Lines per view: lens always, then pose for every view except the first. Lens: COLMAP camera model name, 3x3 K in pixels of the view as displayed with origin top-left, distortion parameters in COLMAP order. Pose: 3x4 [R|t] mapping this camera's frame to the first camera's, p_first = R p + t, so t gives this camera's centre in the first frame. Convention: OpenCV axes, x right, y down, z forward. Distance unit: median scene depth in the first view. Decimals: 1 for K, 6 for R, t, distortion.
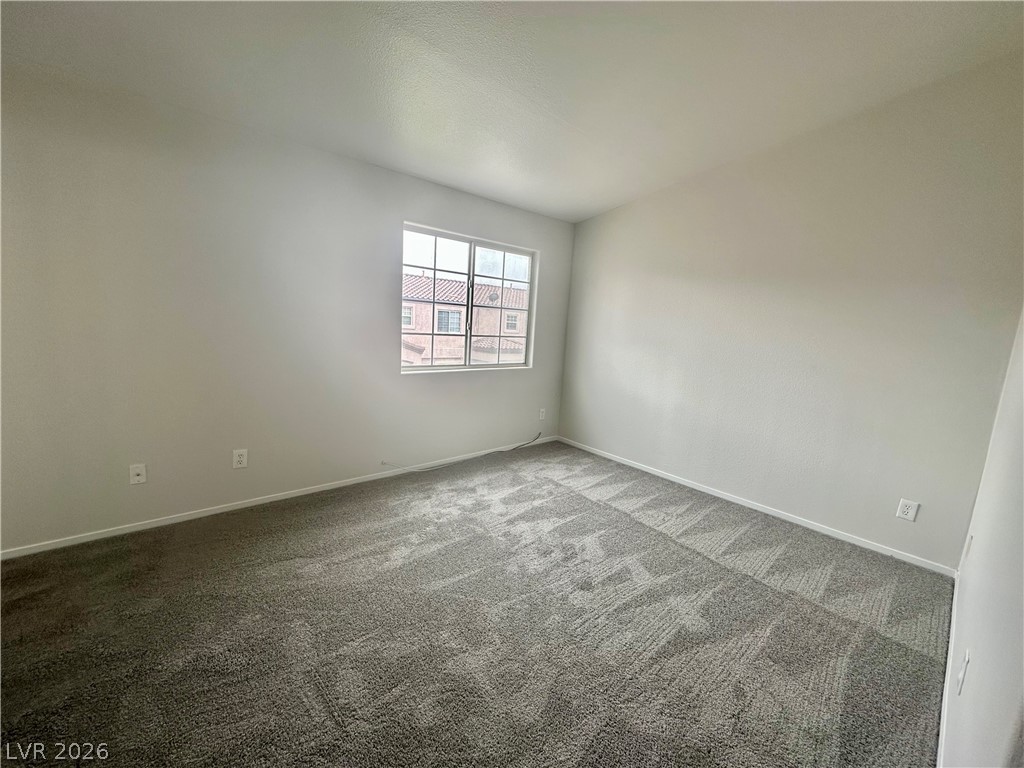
lens RADIAL K [[407.7, 0, 511.5], [0, 407.7, 379.9], [0, 0, 1]] dist [-0.000939, 0.000811]
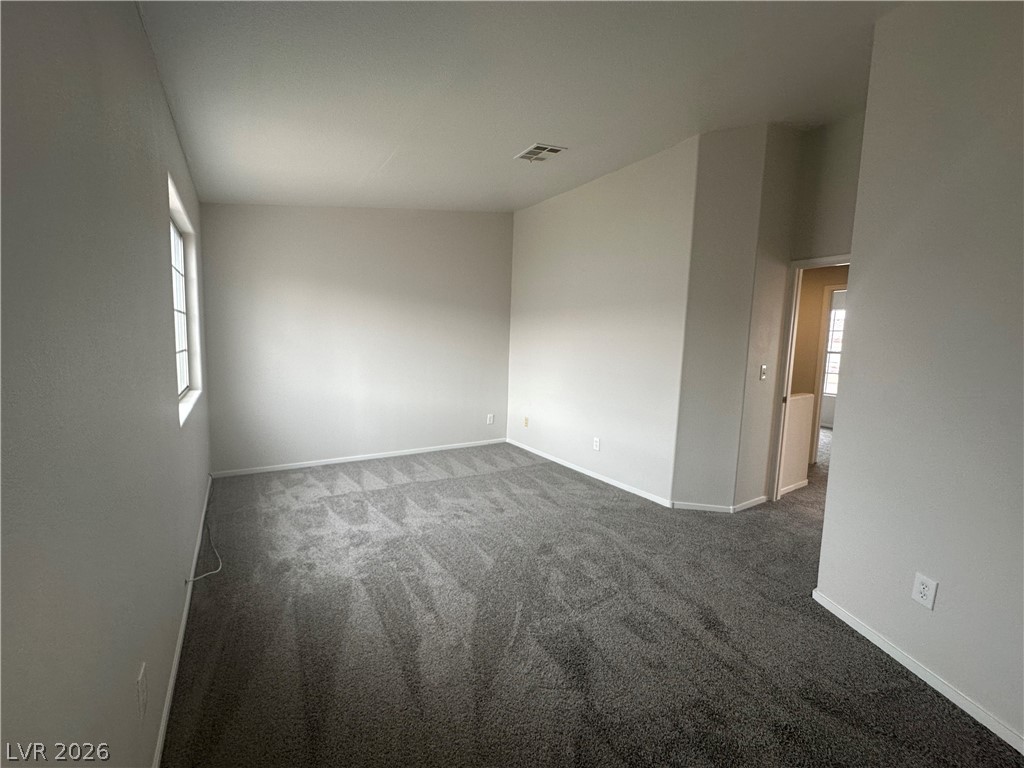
lens RADIAL K [[407.7, 0, 510.8], [0, 407.7, 380.6], [0, 0, 1]] dist [-0.000939, 0.000811]
pose [[0.146060, -0.150326, 0.977788, -0.782586], [0.118064, 0.983972, 0.133640, -0.106593], [-0.982205, 0.095922, 0.161467, 0.425743]]
